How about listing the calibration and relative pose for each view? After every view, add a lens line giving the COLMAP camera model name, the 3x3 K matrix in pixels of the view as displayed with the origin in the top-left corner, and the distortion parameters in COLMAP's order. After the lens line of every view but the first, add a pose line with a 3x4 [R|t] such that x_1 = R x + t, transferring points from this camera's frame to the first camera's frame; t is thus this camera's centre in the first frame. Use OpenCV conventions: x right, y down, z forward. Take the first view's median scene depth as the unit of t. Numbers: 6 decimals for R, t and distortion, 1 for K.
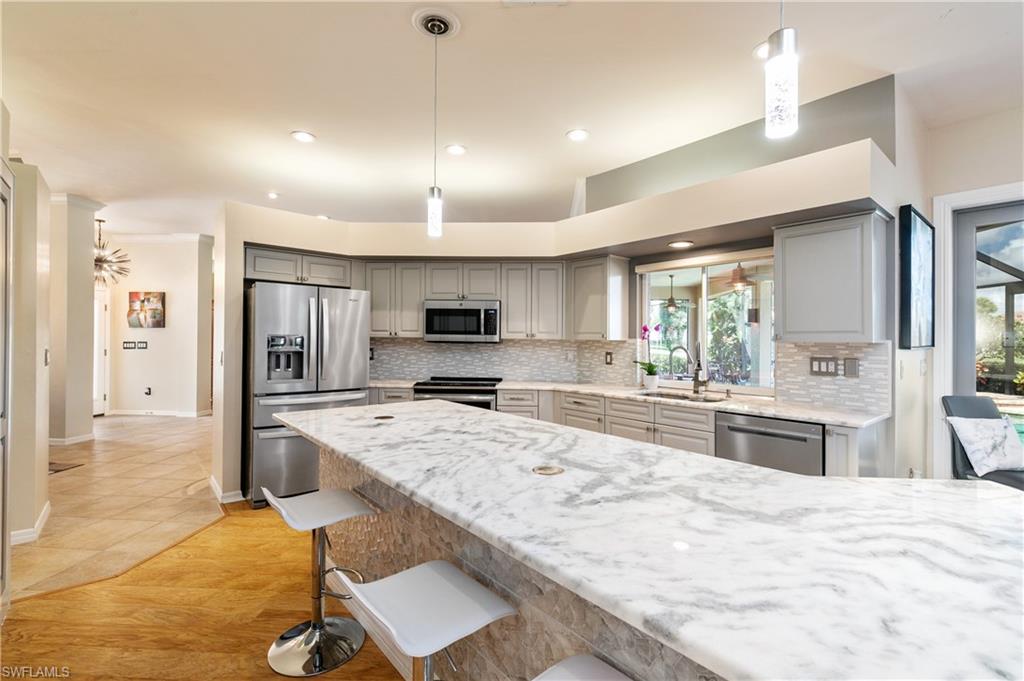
lens RADIAL K [[464.7, 0, 507.1], [0, 464.7, 339.2], [0, 0, 1]] dist [0.004454, -0.002586]
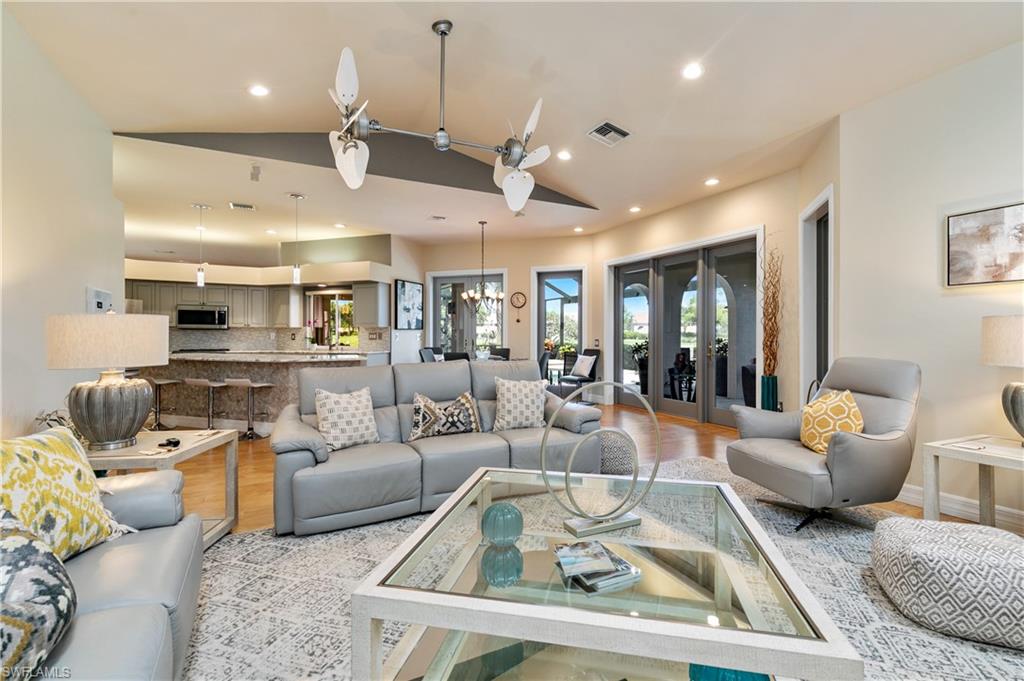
lens RADIAL K [[464.7, 0, 527.2], [0, 464.7, 331.6], [0, 0, 1]] dist [0.004454, -0.002586]
pose [[0.848711, -0.004055, 0.528841, 0.016872], [0.006796, 0.999972, -0.003239, 0.032516], [-0.528813, 0.006343, 0.848715, -1.225533]]
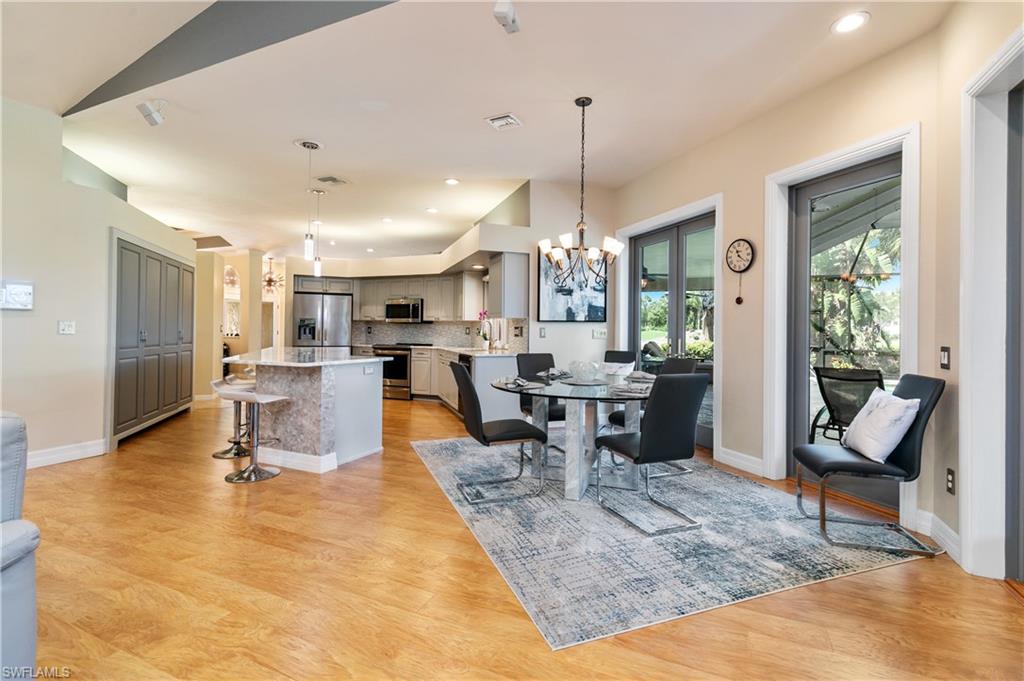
lens RADIAL K [[464.7, 0, 508.9], [0, 464.7, 326.3], [0, 0, 1]] dist [0.004454, -0.002586]
pose [[0.936401, -0.002363, -0.350923, 0.925375], [-0.001739, 0.999934, -0.011373, 0.040782], [0.350927, 0.011260, 0.936335, -0.540512]]
